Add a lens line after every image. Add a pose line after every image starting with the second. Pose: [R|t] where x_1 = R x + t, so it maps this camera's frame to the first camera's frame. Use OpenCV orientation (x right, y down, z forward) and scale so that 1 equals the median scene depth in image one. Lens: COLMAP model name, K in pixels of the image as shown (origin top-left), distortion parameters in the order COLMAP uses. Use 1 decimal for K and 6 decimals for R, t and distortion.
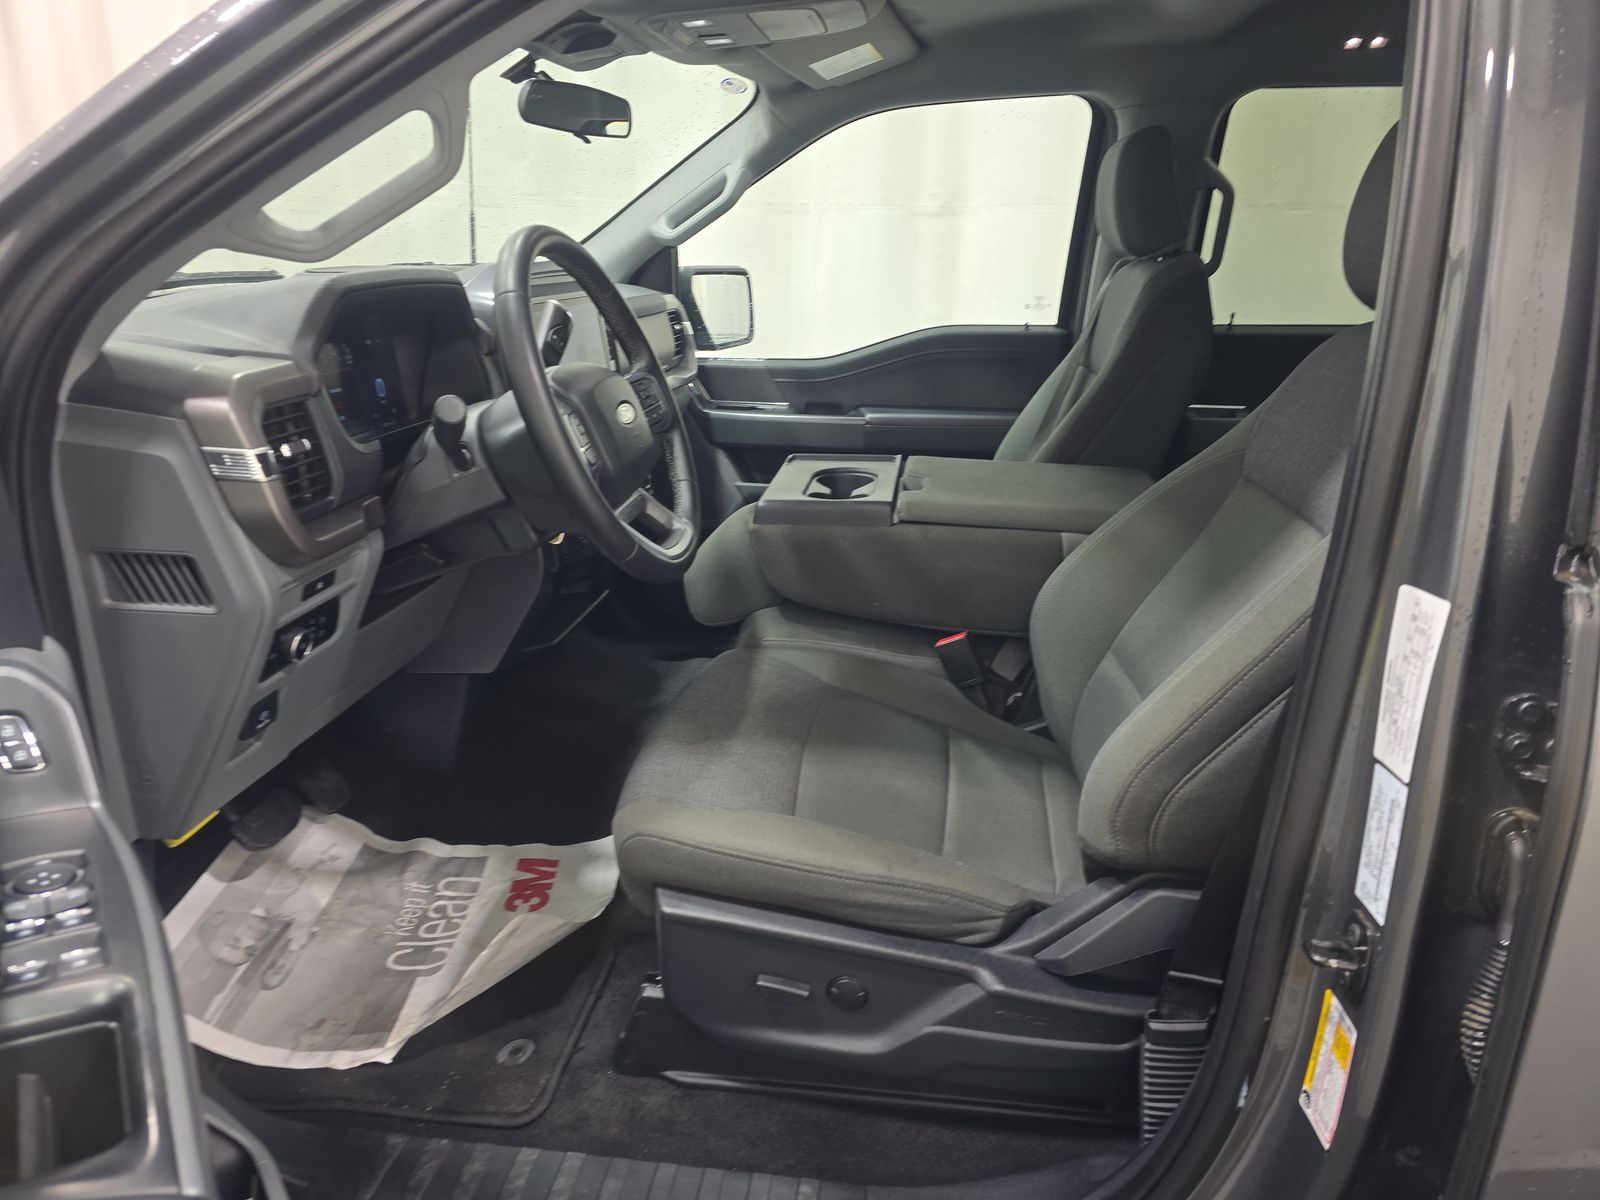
lens RADIAL K [[1064.1, 0, 800.0], [0, 1064.1, 600.0], [0, 0, 1]] dist [0.066561, -0.064055]
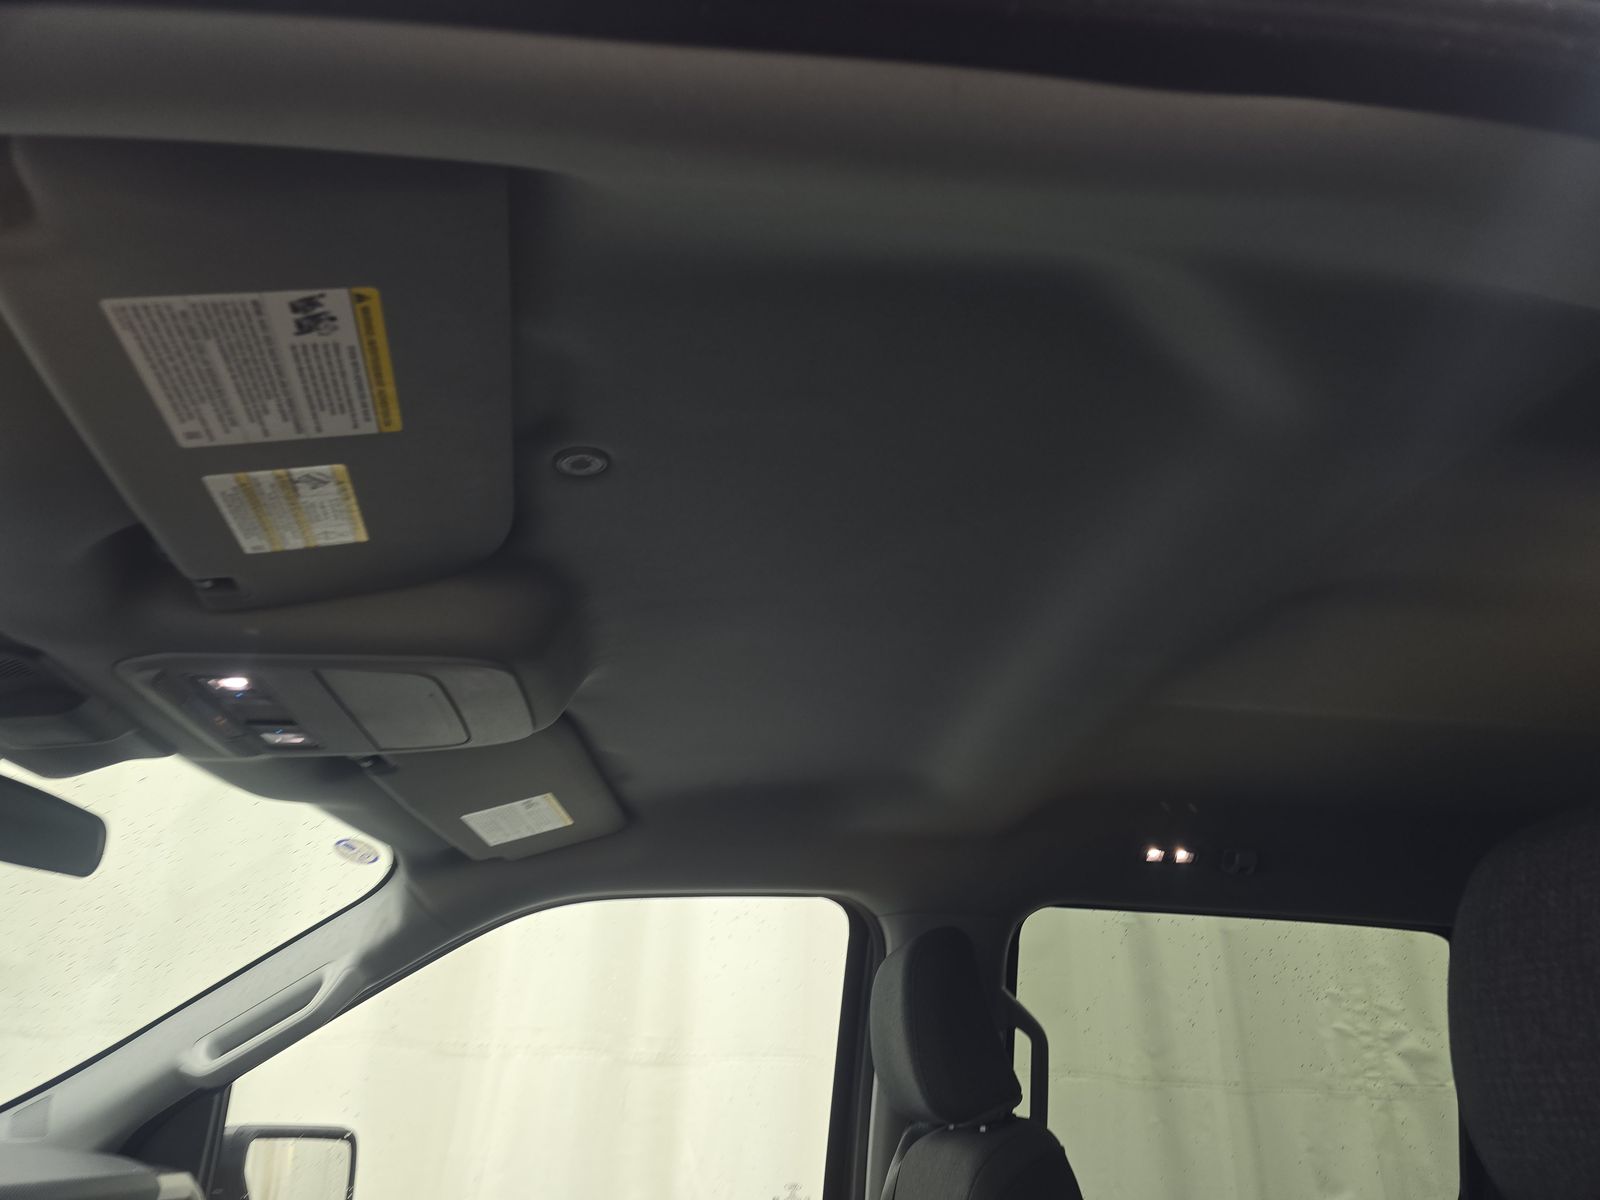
lens RADIAL K [[1064.1, 0, 800.0], [0, 1064.1, 600.0], [0, 0, 1]] dist [0.066561, -0.064055]
pose [[0.972246, 0.121039, 0.200219, 0.057902], [0.051039, 0.725440, -0.686391, -0.100055], [-0.228327, 0.677559, 0.699128, 0.330937]]
